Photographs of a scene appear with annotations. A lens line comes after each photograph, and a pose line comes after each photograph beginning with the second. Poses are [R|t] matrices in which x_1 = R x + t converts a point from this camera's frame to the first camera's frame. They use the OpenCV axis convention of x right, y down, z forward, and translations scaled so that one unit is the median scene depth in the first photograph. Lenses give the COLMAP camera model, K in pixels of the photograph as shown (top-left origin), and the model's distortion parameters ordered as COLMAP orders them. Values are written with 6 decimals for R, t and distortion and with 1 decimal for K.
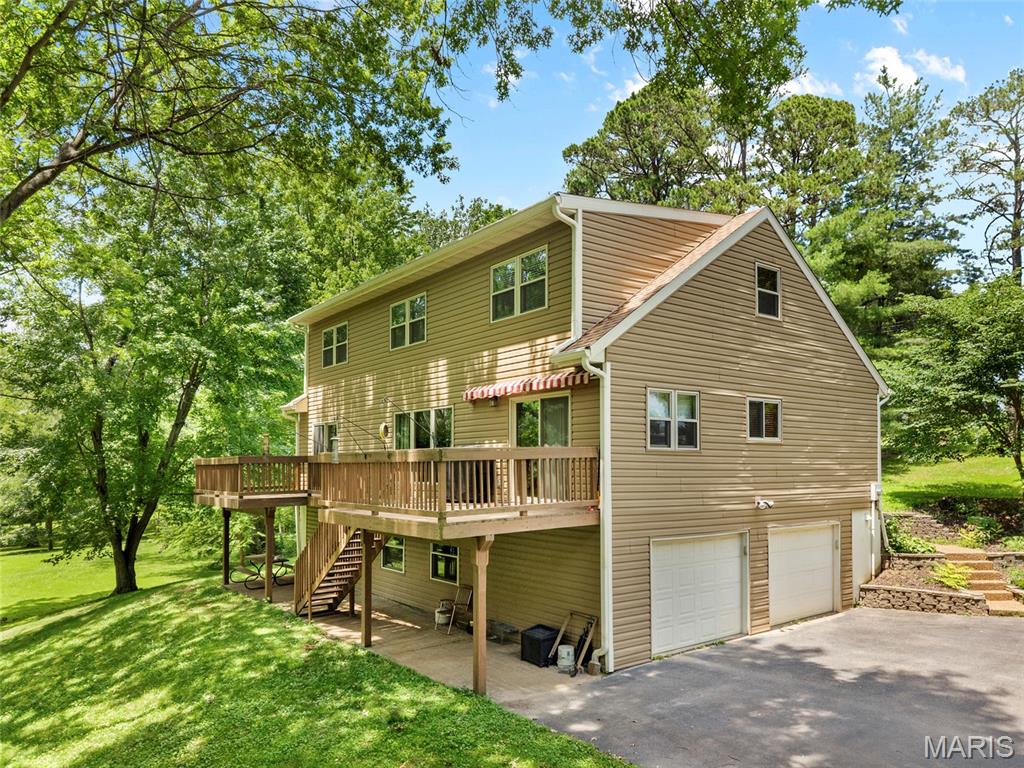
lens RADIAL K [[716.1, 0, 509.2], [0, 716.1, 440.7], [0, 0, 1]] dist [0.035205, -0.056566]
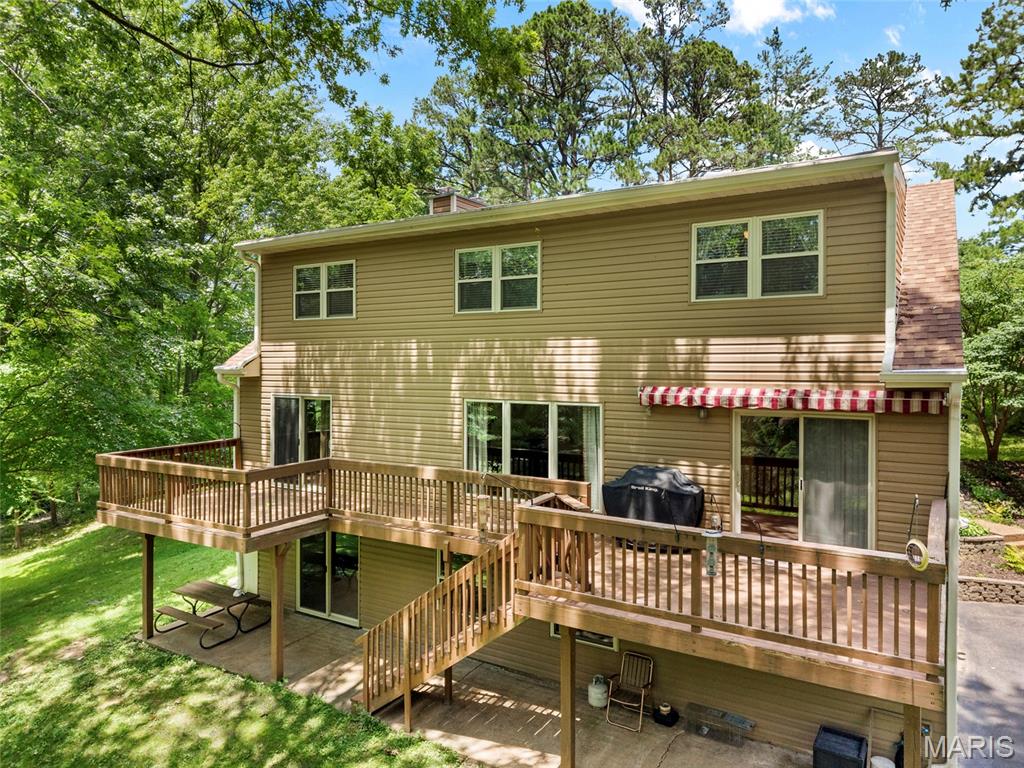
lens RADIAL K [[695.6, 0, 498.9], [0, 695.6, 355.8], [0, 0, 1]] dist [0.000571, -0.004643]
pose [[0.934282, 0.007601, 0.356455, -0.422783], [-0.015253, 0.999709, 0.018662, -0.107594], [-0.356210, -0.022873, 0.934126, 0.365436]]
